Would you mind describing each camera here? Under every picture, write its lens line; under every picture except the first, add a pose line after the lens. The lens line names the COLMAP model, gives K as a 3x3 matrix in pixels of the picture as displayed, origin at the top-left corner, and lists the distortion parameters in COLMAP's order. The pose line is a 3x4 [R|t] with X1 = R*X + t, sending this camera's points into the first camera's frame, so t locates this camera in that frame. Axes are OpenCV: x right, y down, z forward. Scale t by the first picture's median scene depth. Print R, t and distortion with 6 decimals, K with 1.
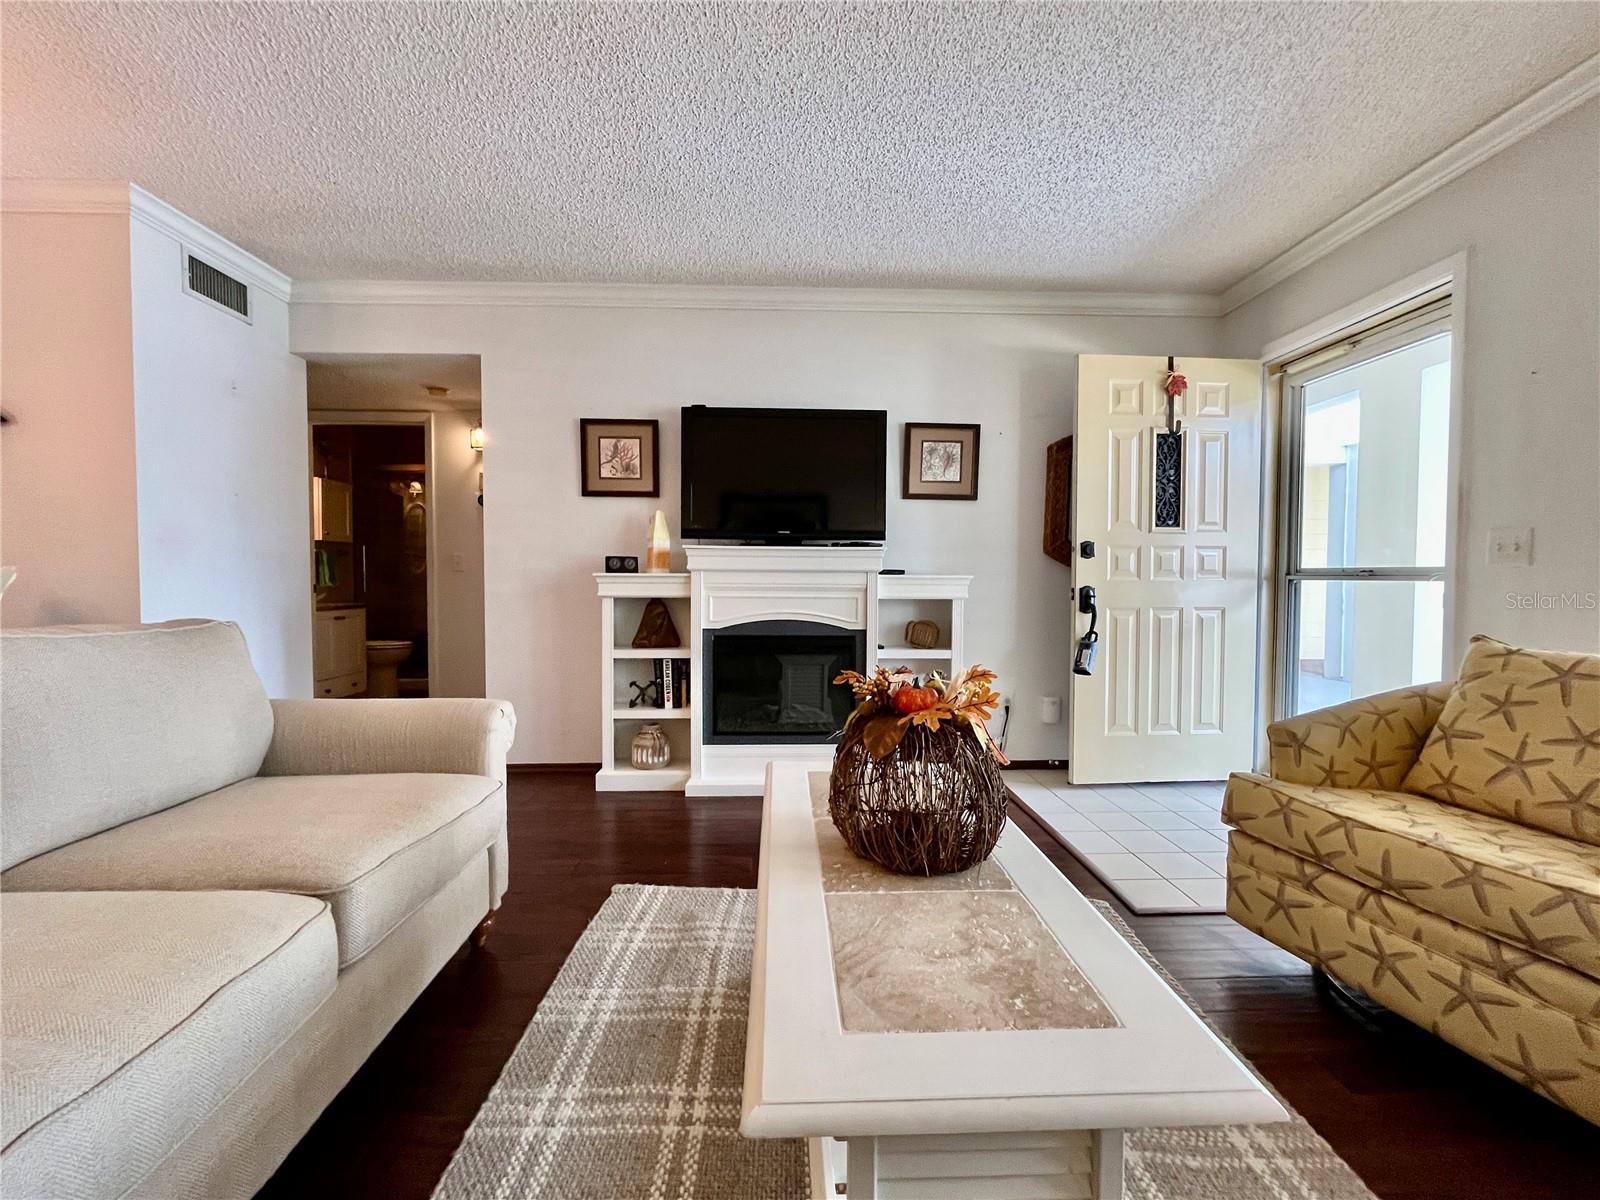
lens RADIAL K [[647.9, 0, 799.1], [0, 647.9, 591.1], [0, 0, 1]] dist [-0.001804, -0.000508]
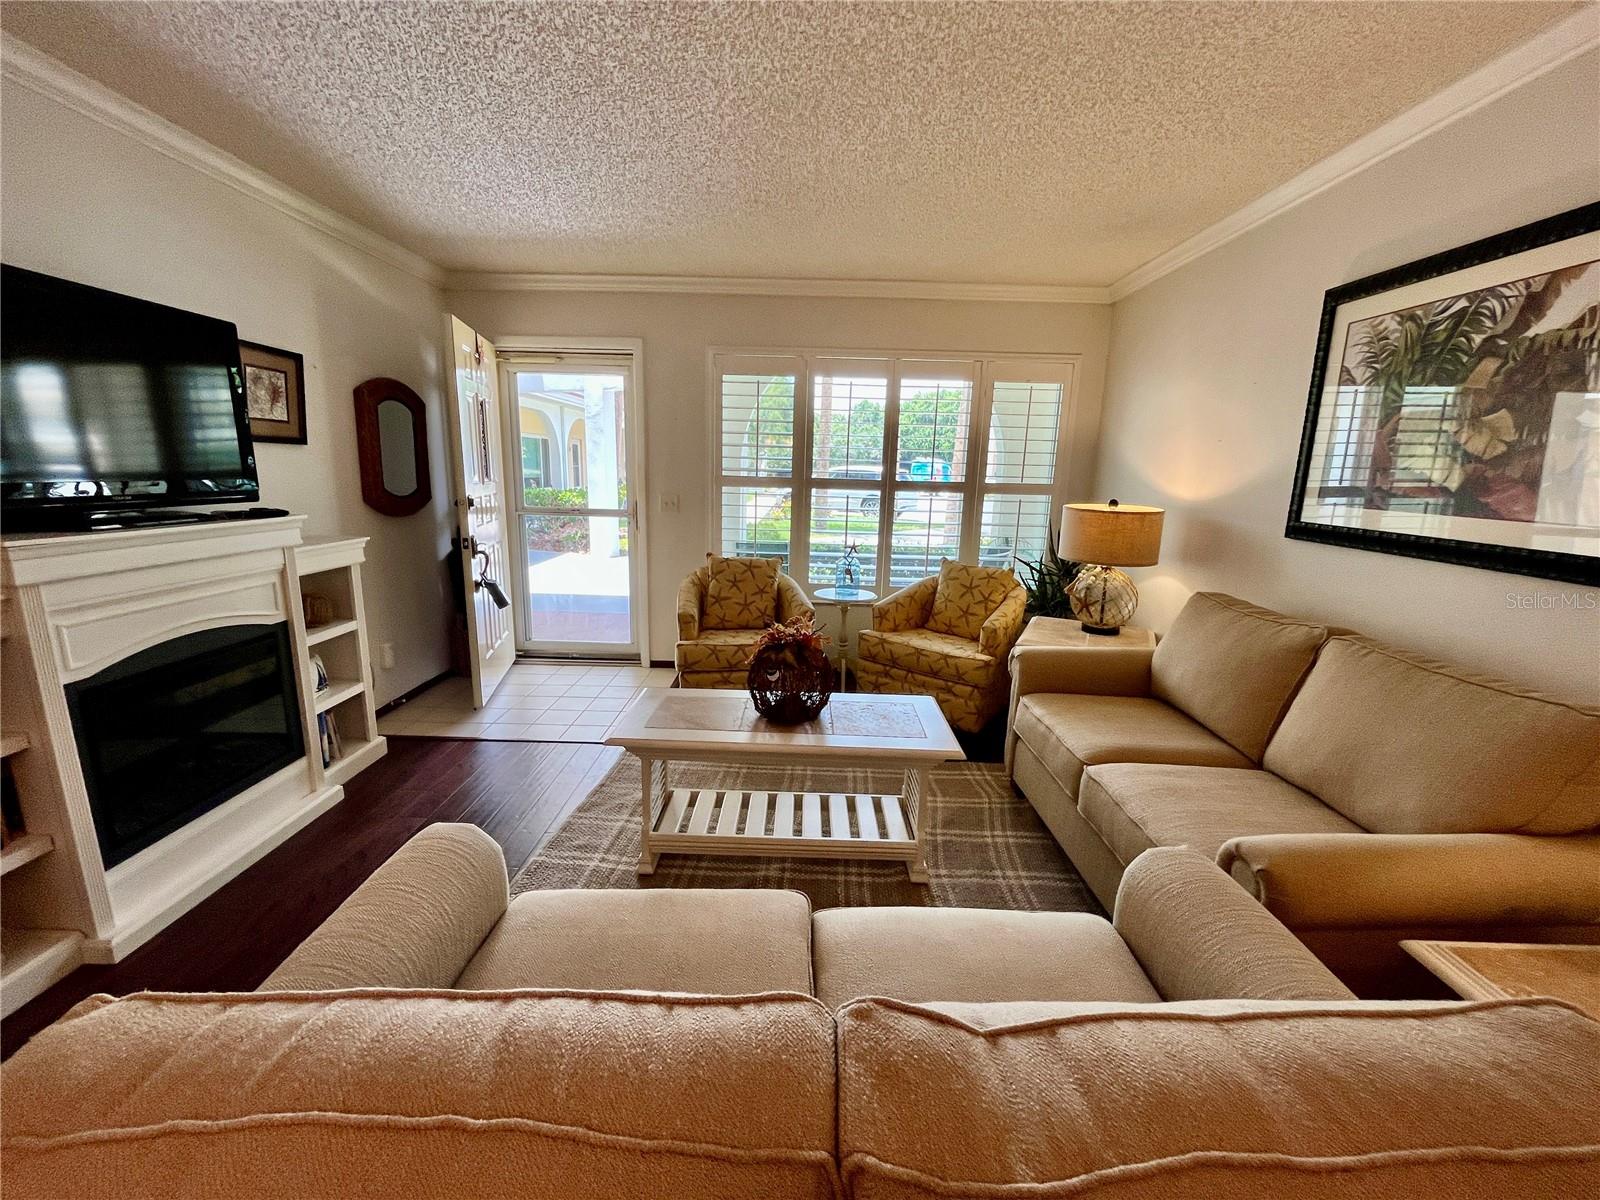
lens RADIAL K [[647.9, 0, 799.4], [0, 647.9, 603.7], [0, 0, 1]] dist [-0.001804, -0.000508]
pose [[0.043417, -0.209113, 0.976927, -0.644414], [-0.003919, 0.977806, 0.209475, -0.129396], [-0.999049, -0.012923, 0.041634, 0.338599]]
